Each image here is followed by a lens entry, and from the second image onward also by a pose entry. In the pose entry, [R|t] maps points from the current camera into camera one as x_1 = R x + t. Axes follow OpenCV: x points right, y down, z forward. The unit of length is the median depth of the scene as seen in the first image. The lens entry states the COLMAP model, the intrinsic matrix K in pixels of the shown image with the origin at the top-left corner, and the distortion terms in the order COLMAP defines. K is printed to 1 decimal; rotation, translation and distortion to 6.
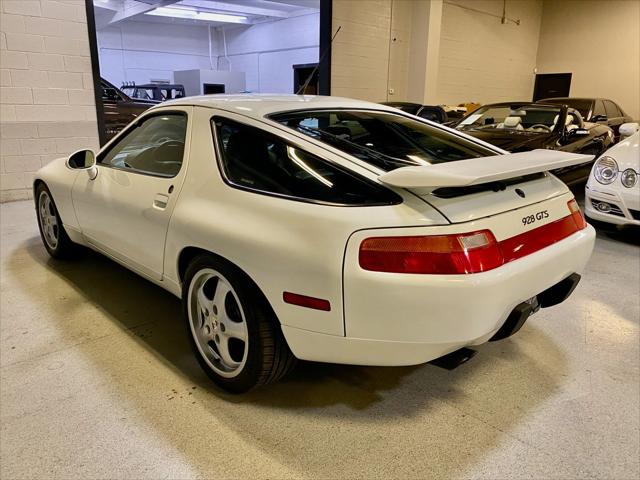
lens RADIAL K [[500.9, 0, 317.4], [0, 500.9, 240.1], [0, 0, 1]] dist [0.022375, -0.005283]
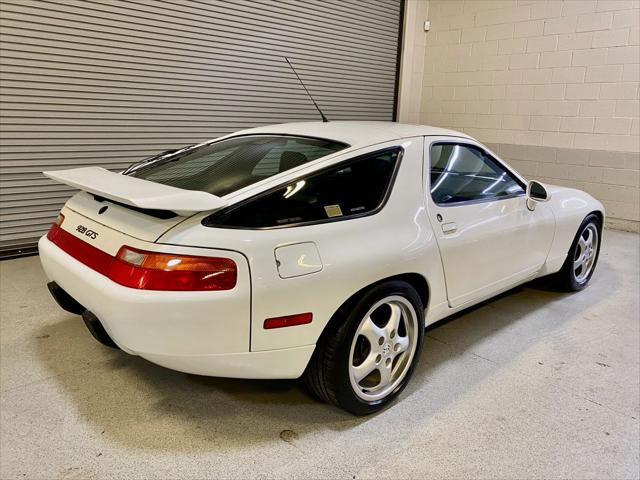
lens RADIAL K [[500.9, 0, 319.2], [0, 500.9, 240.4], [0, 0, 1]] dist [0.022375, -0.005283]
pose [[-0.028458, 0.231438, -0.972433, 1.449375], [-0.282592, 0.931279, 0.229914, -0.410331], [0.958818, 0.281345, 0.038900, 1.416762]]
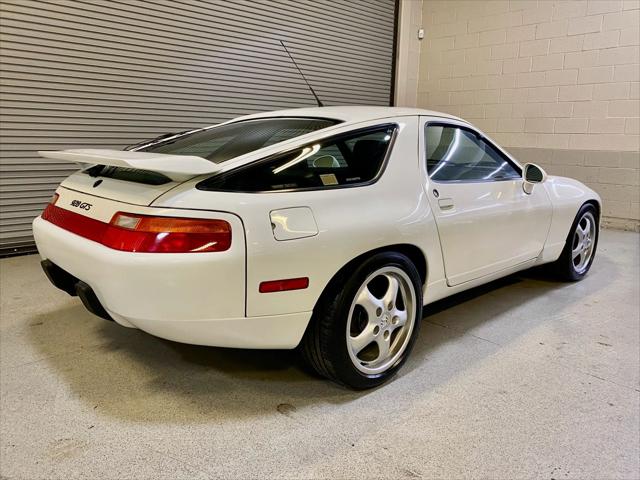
lens RADIAL K [[500.9, 0, 320.4], [0, 500.9, 234.6], [0, 0, 1]] dist [0.022375, -0.005283]
pose [[-0.022566, 0.185048, -0.982470, 1.464379], [-0.273002, 0.944231, 0.184116, -0.317122], [0.961749, 0.272371, 0.029211, 1.451412]]
